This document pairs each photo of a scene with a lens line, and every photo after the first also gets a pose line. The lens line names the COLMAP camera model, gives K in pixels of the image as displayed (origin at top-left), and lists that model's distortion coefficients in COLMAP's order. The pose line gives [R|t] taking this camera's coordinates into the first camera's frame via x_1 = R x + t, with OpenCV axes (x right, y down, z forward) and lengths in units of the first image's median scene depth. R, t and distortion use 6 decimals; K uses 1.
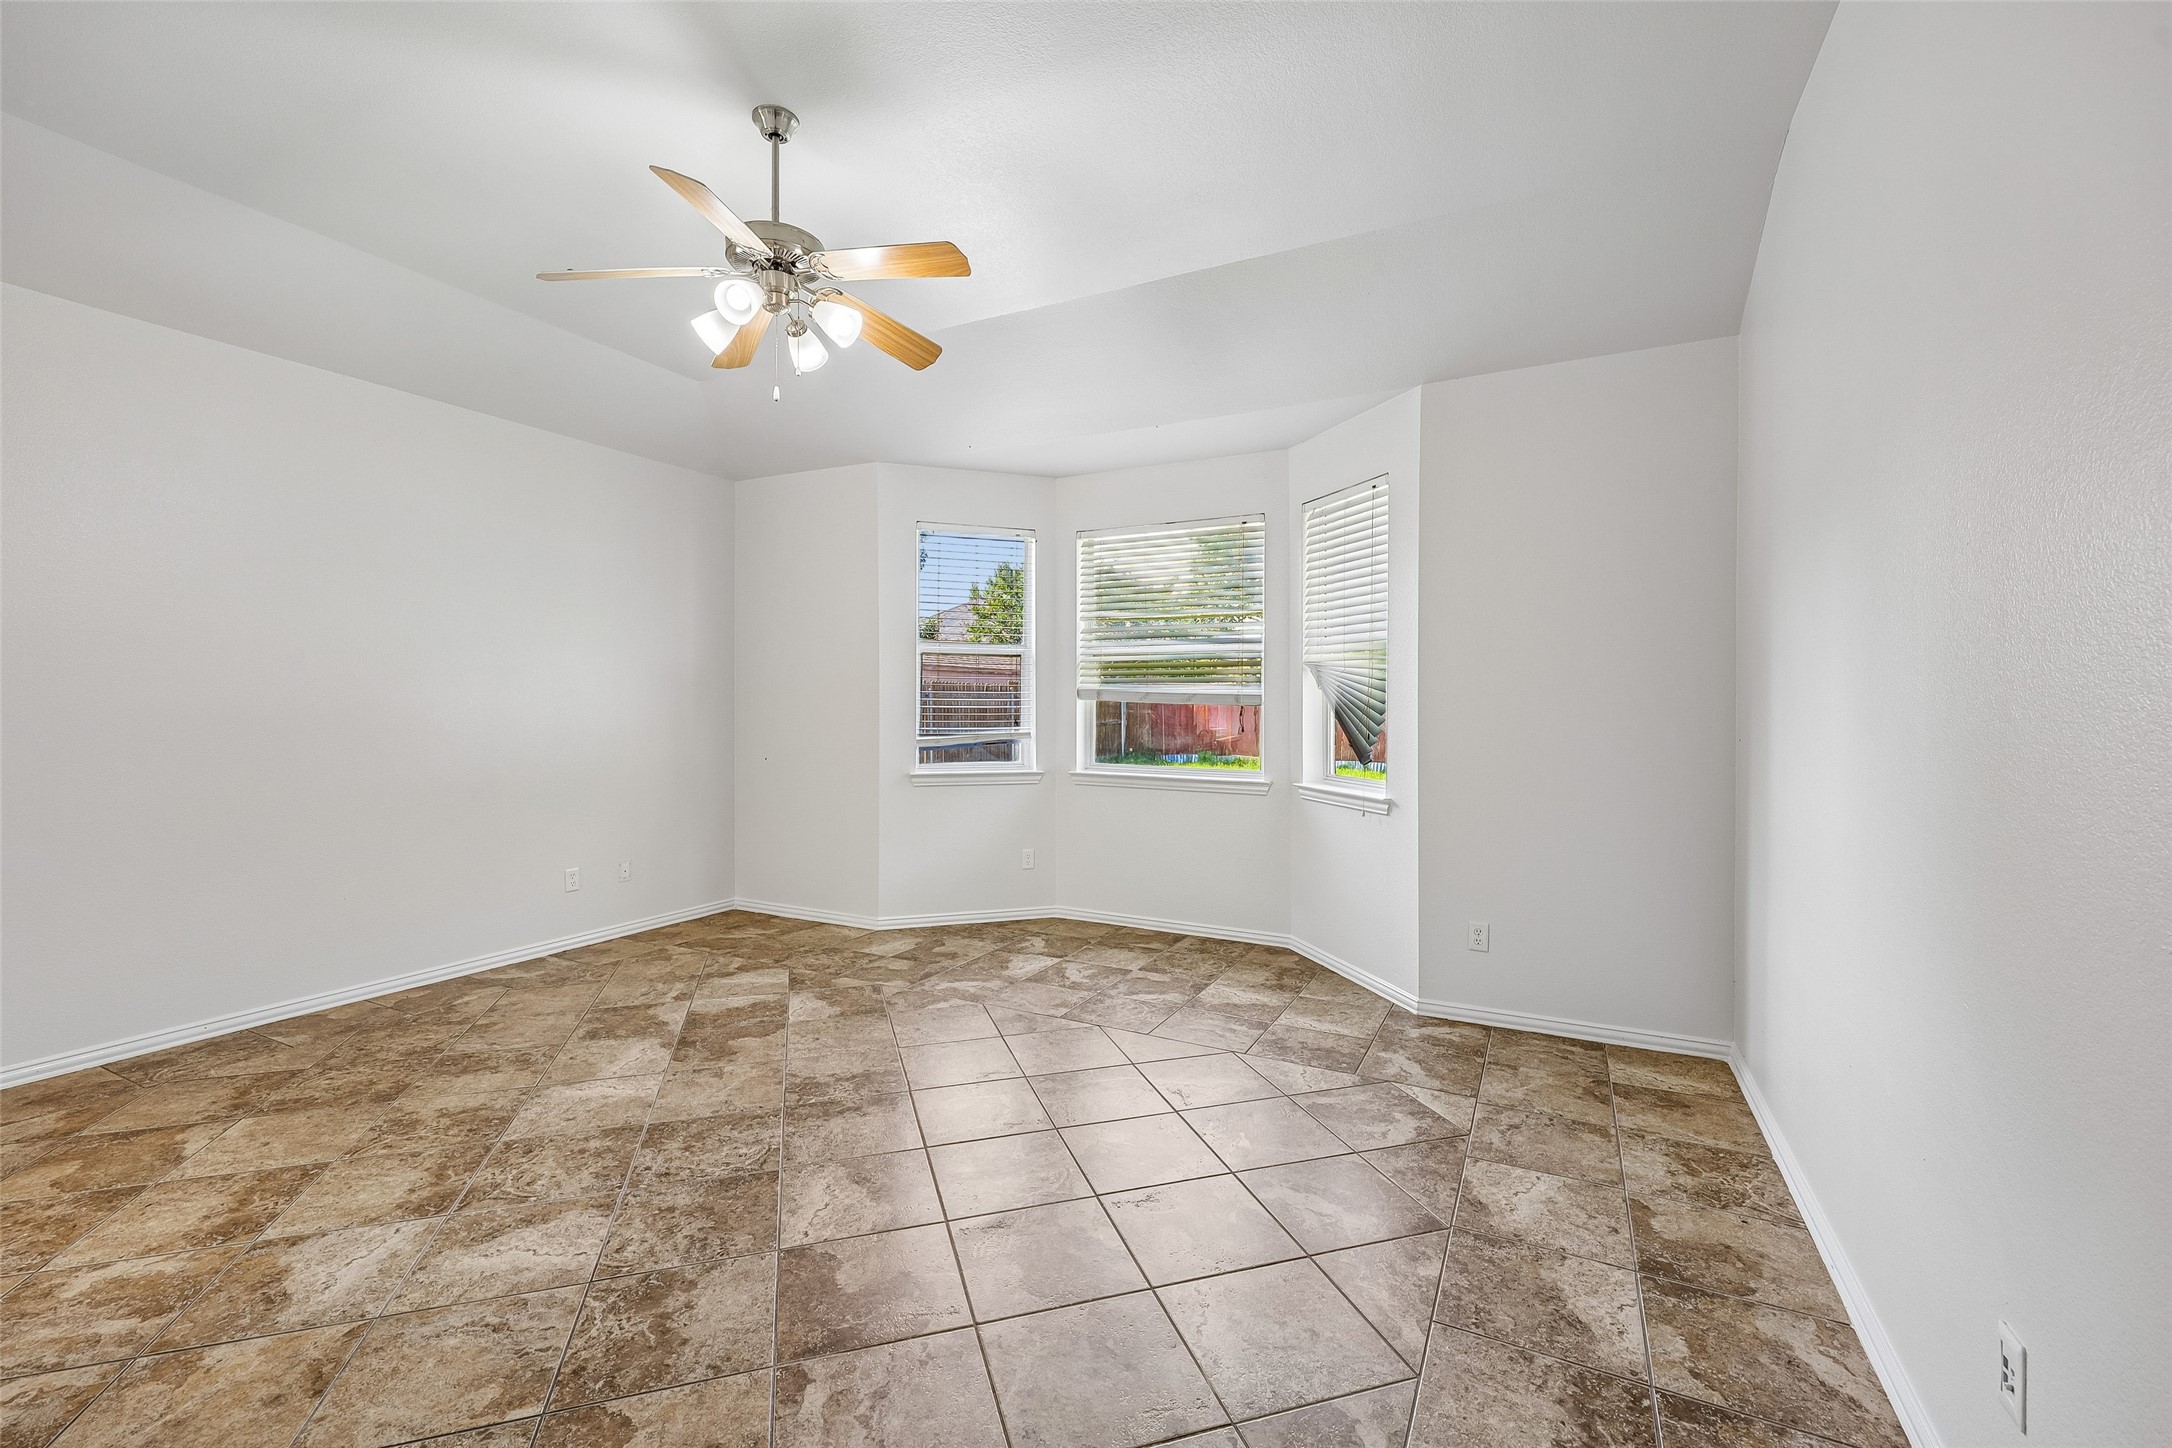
lens RADIAL K [[907.2, 0, 1087.4], [0, 907.2, 704.8], [0, 0, 1]] dist [0.000585, 0.000135]
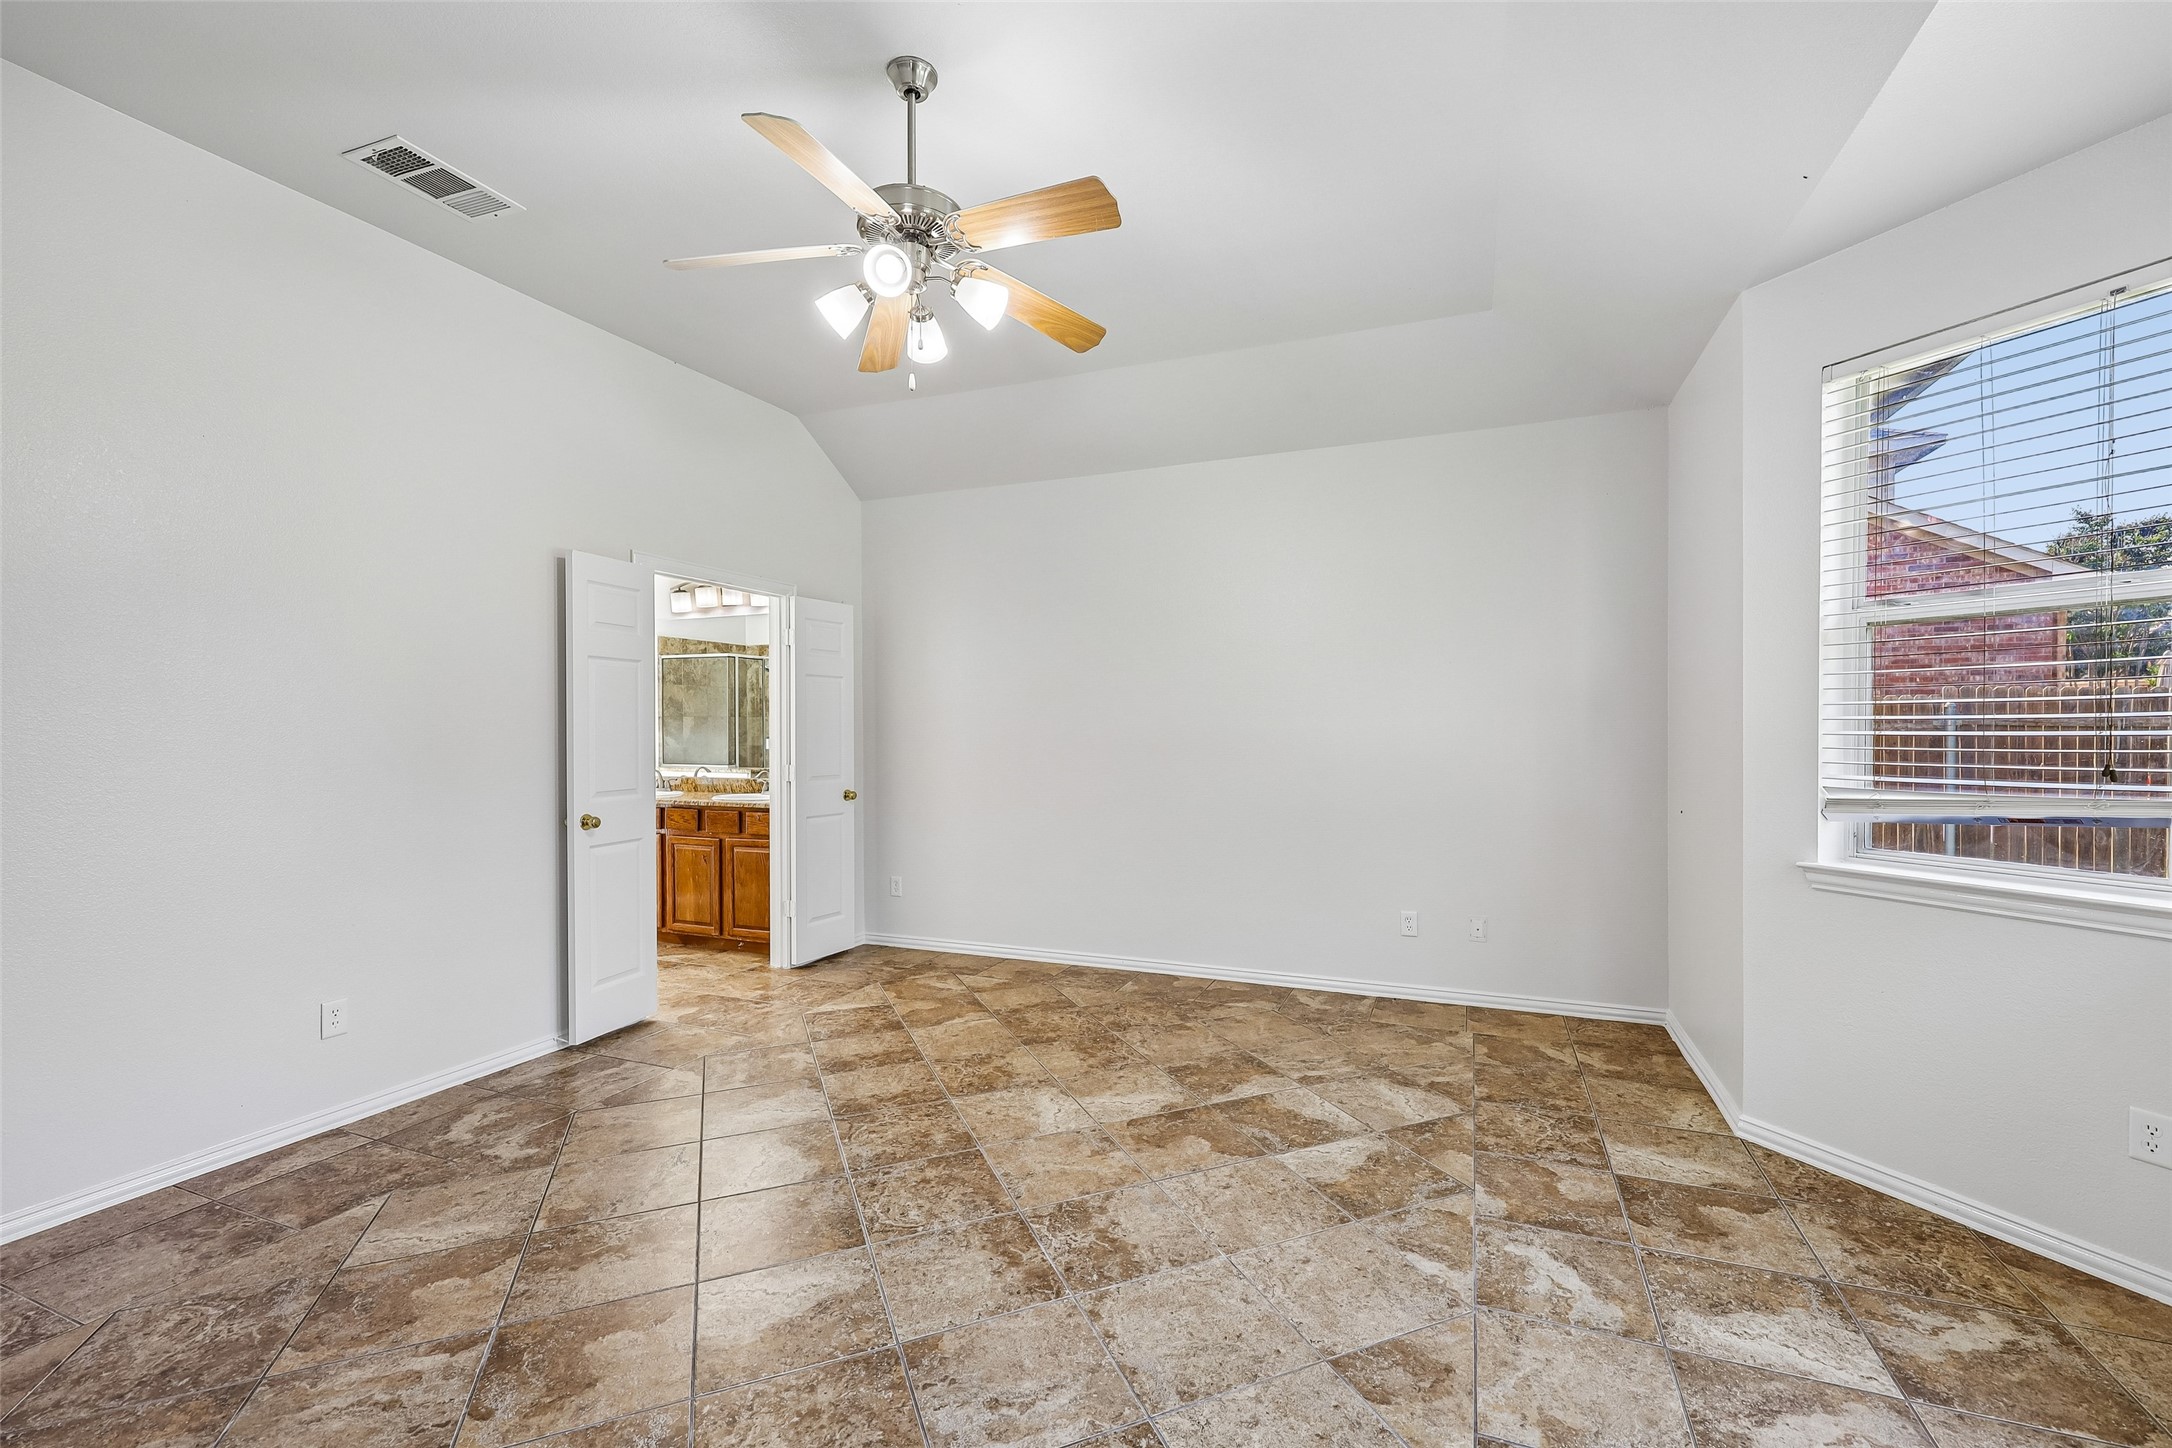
lens RADIAL K [[907.2, 0, 1103.0], [0, 907.2, 735.6], [0, 0, 1]] dist [0.000585, 0.000135]
pose [[0.093247, 0.003372, -0.995637, 0.405449], [0.002295, 0.999991, 0.003601, -0.000128], [0.995640, -0.002620, 0.093239, 0.797716]]
